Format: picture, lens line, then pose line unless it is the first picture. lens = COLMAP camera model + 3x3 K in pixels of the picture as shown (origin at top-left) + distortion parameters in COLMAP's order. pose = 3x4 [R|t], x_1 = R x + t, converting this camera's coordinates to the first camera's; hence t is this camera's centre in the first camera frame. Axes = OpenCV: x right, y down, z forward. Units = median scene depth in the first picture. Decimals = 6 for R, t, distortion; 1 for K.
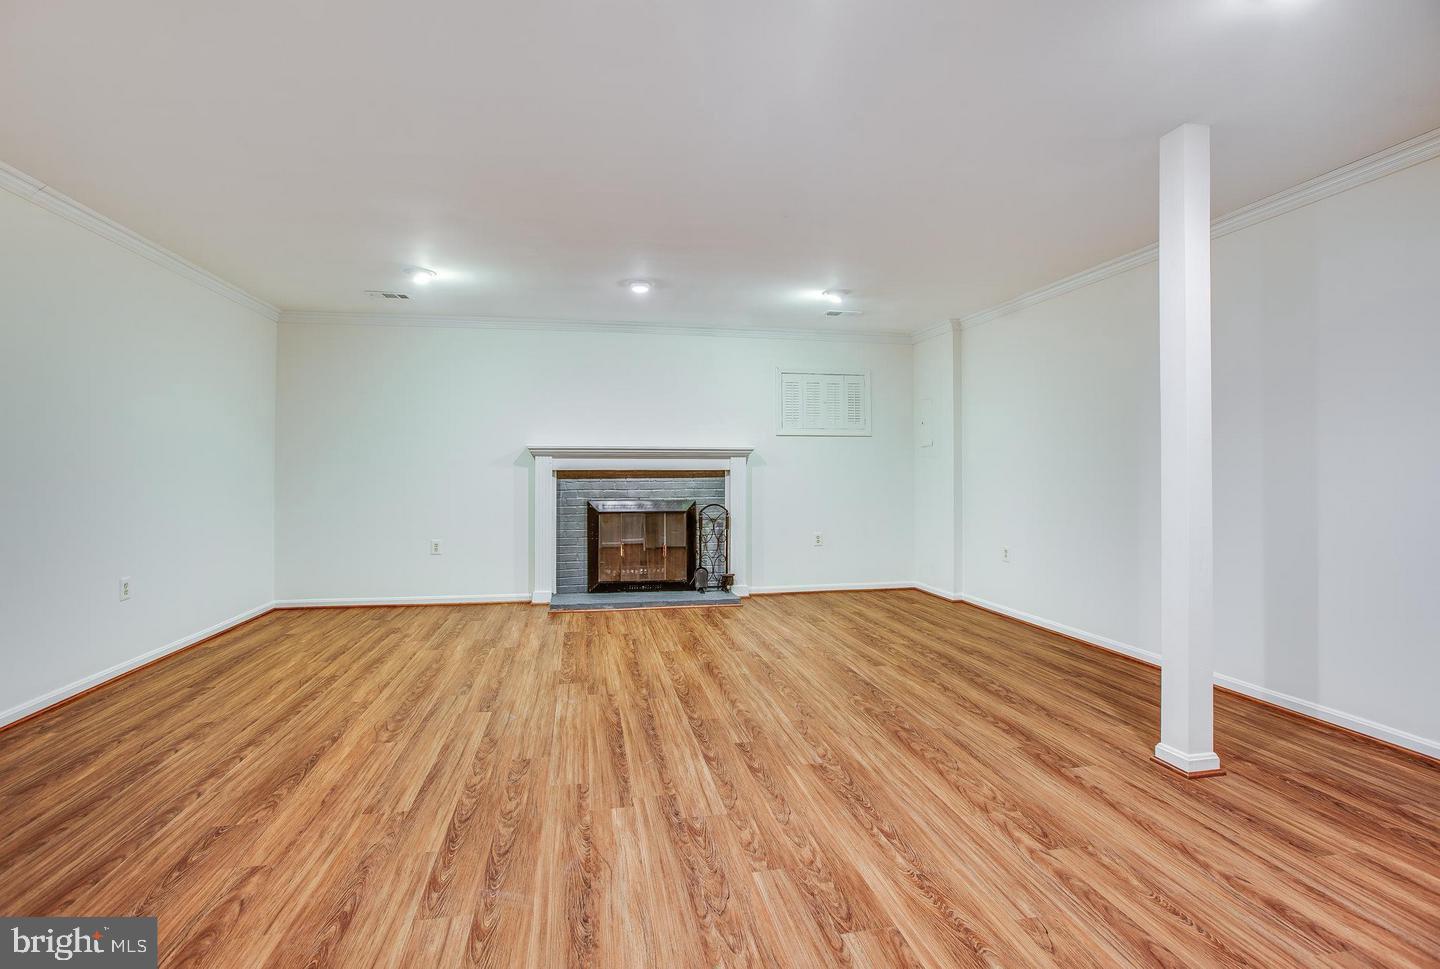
lens RADIAL K [[692.6, 0, 719.9], [0, 692.6, 476.7], [0, 0, 1]] dist [0.017992, 0.000218]
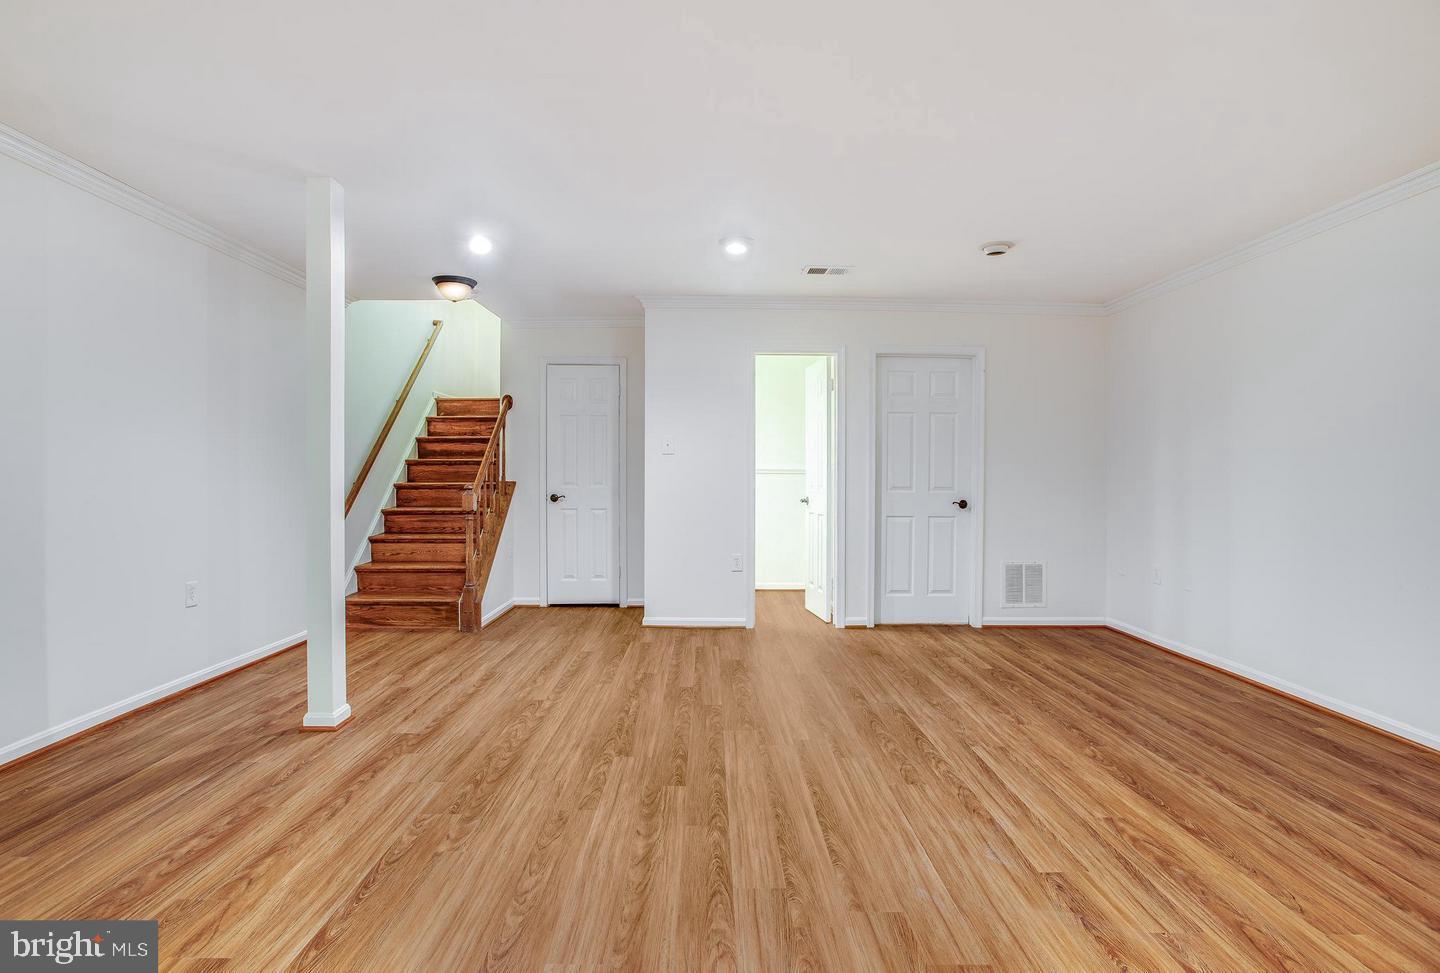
lens RADIAL K [[692.6, 0, 719.9], [0, 692.6, 483.2], [0, 0, 1]] dist [0.017992, 0.000218]
pose [[-0.983521, -0.009073, 0.180567, -0.185343], [-0.005303, 0.999758, 0.021351, -0.020713], [-0.180717, 0.020042, -0.983331, 1.930323]]
